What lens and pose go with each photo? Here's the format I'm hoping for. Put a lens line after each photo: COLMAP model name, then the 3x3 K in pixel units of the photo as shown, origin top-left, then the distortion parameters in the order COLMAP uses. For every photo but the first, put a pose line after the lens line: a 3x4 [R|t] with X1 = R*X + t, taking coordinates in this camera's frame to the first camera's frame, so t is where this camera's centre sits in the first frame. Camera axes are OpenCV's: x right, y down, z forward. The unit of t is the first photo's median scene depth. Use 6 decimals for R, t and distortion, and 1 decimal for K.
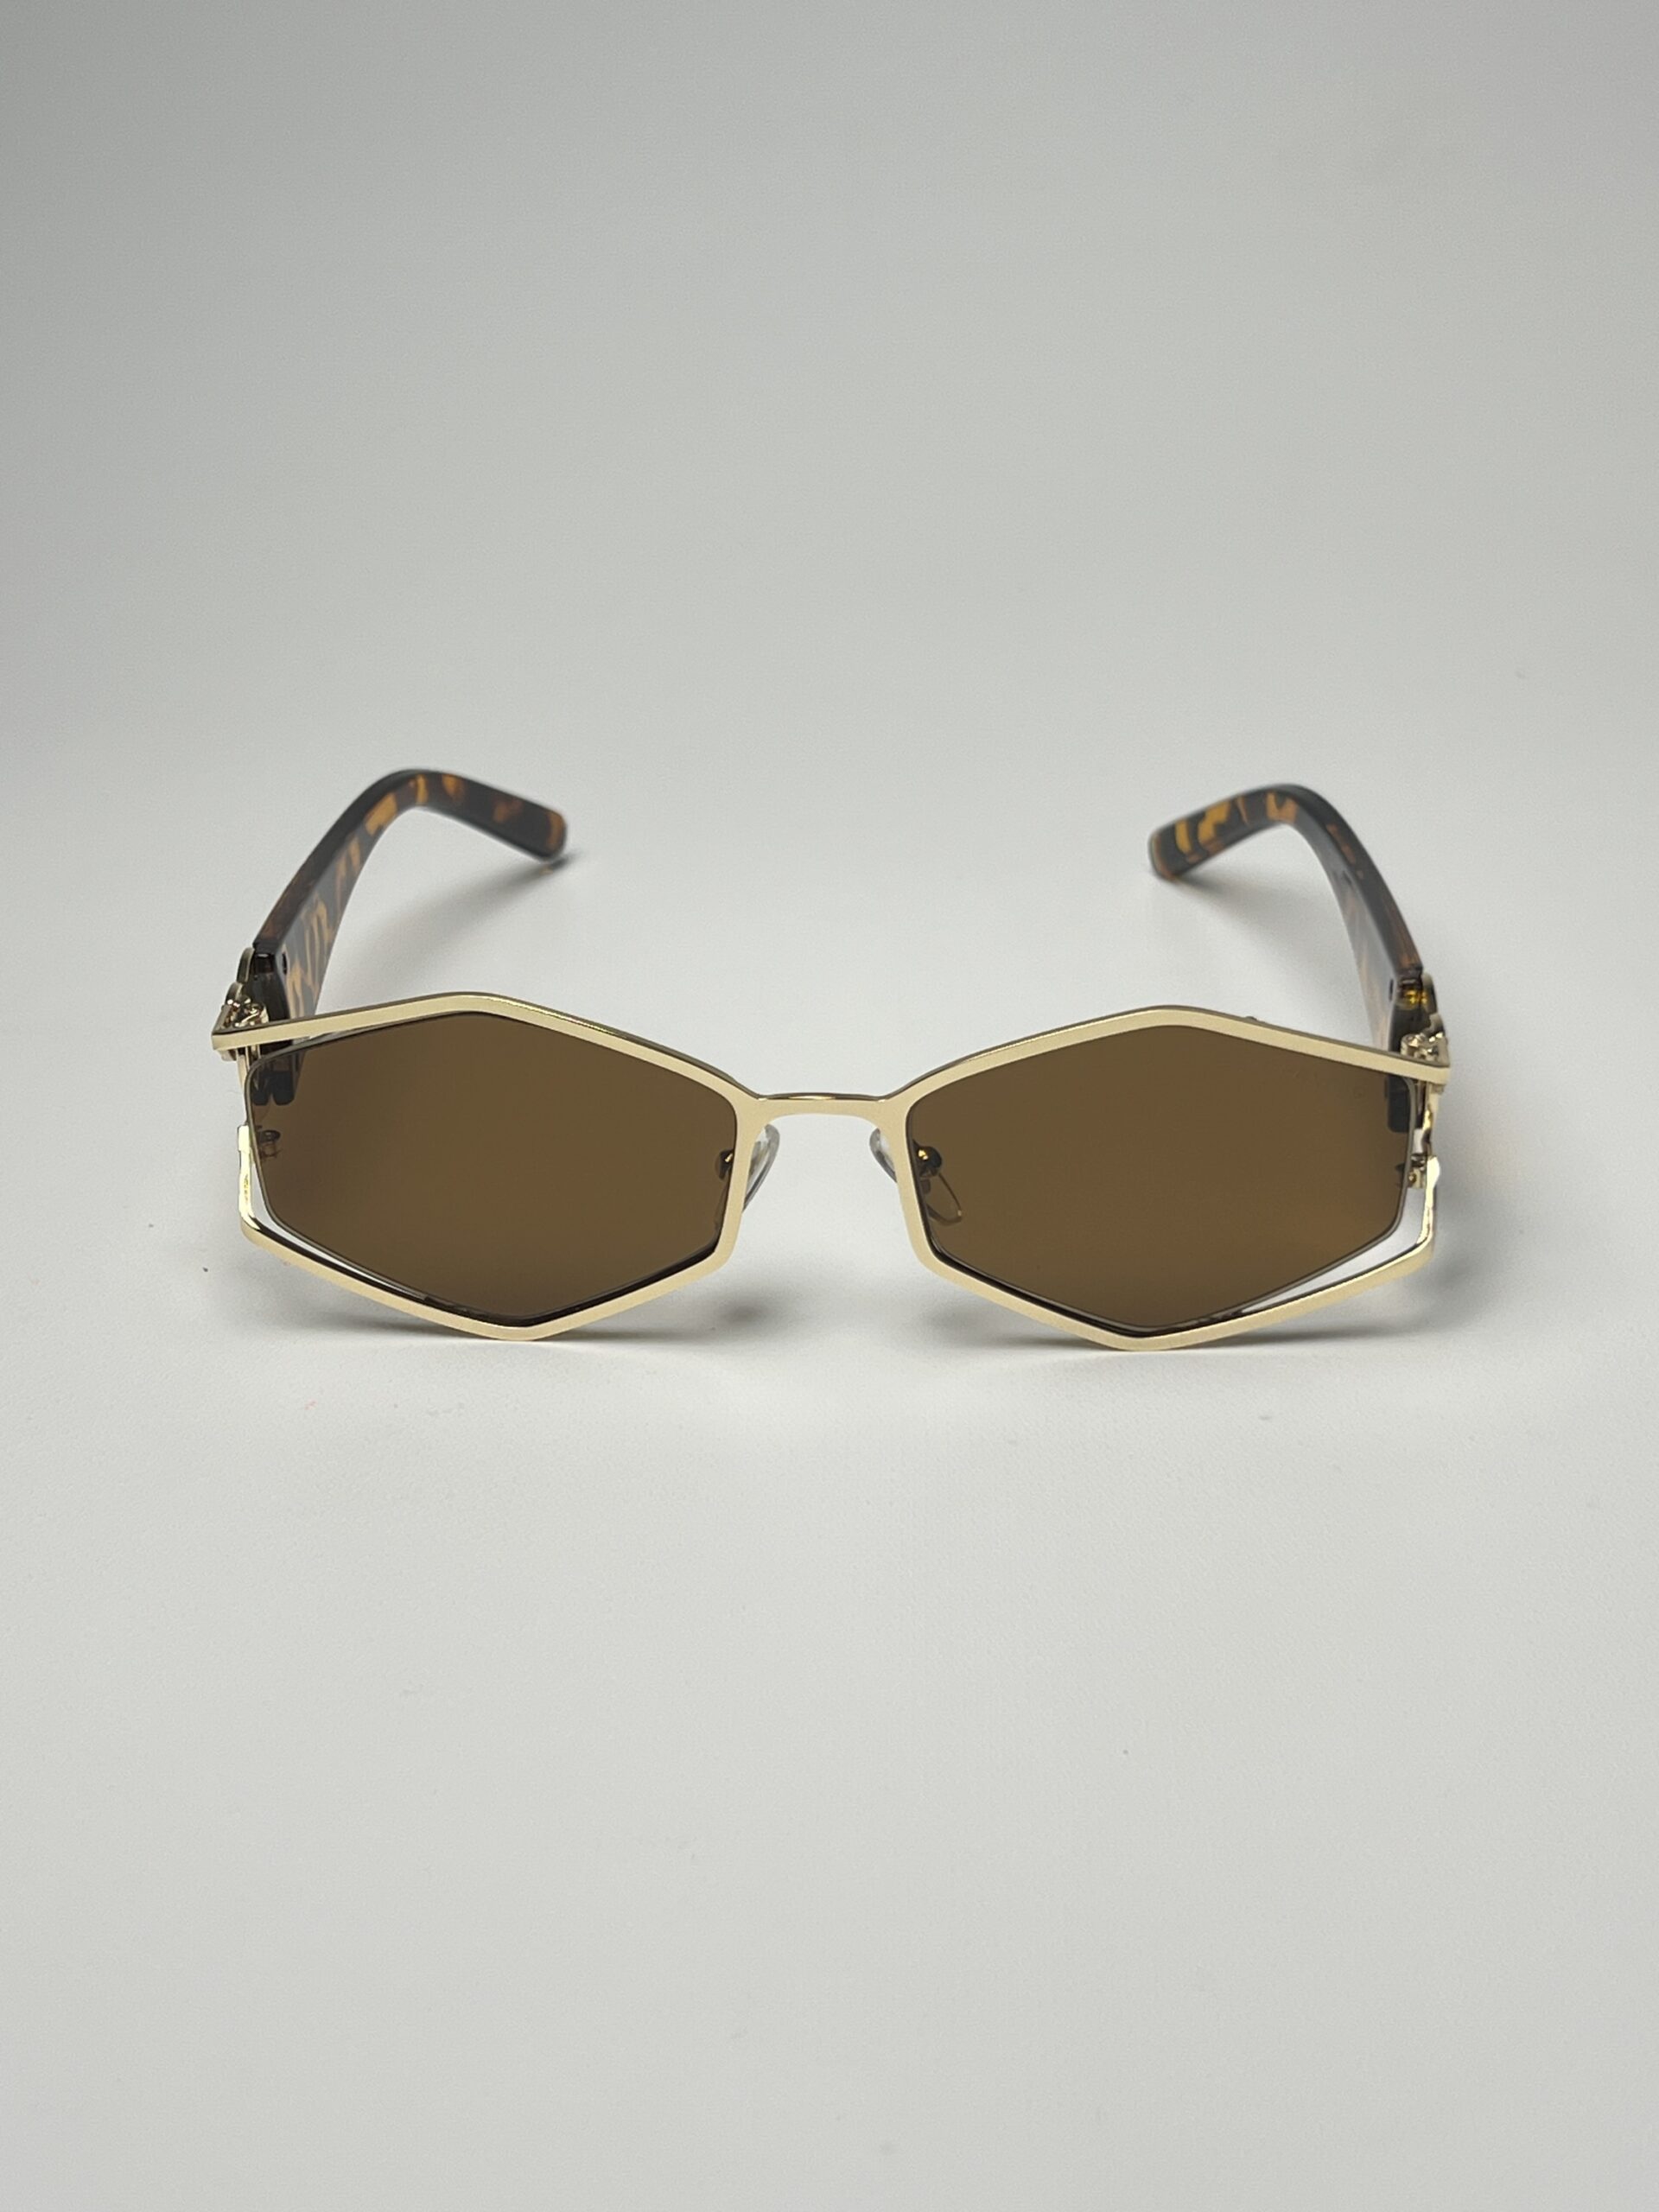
lens RADIAL K [[3383.1, 0, 821.0], [0, 3383.1, 1104.6], [0, 0, 1]] dist [0.195648, 0.000000]
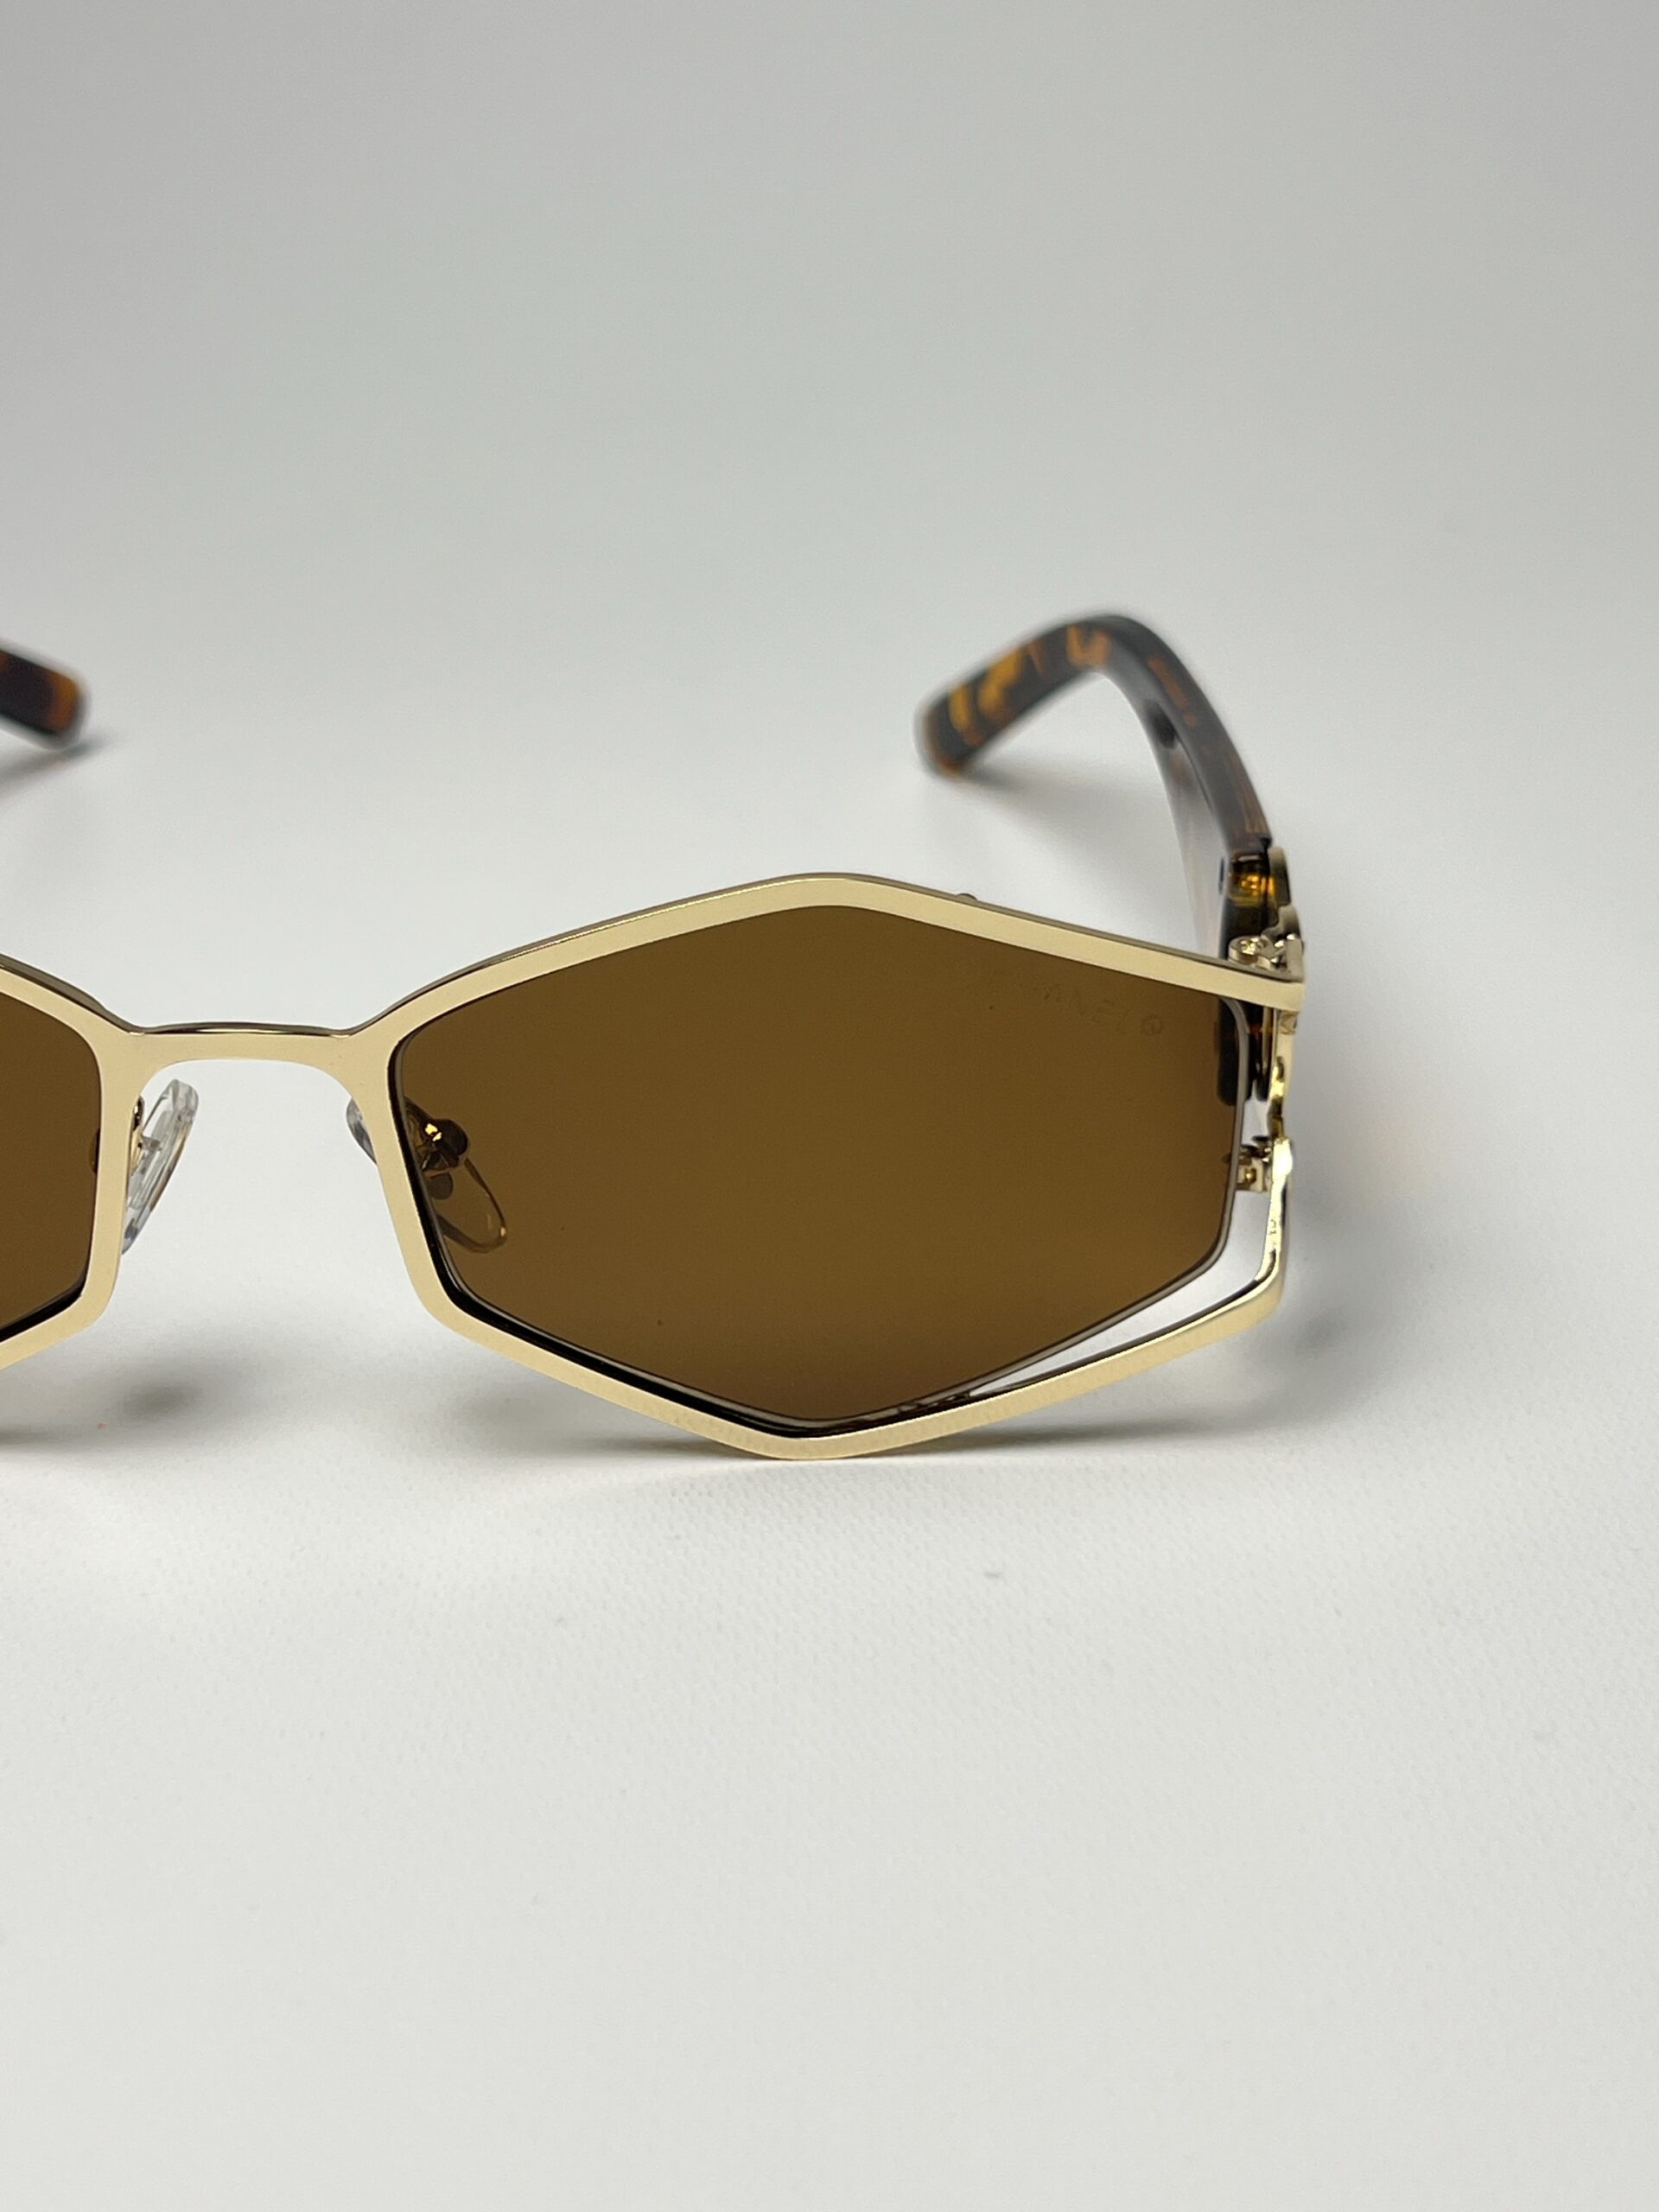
lens RADIAL K [[3383.1, 0, 837.3], [0, 3383.1, 1105.3], [0, 0, 1]] dist [0.195648, 0.000000]
pose [[0.999888, 0.001709, 0.014866, 0.091291], [-0.001373, 0.999743, -0.022617, 0.023113], [-0.014901, 0.022594, 0.999634, 0.394824]]
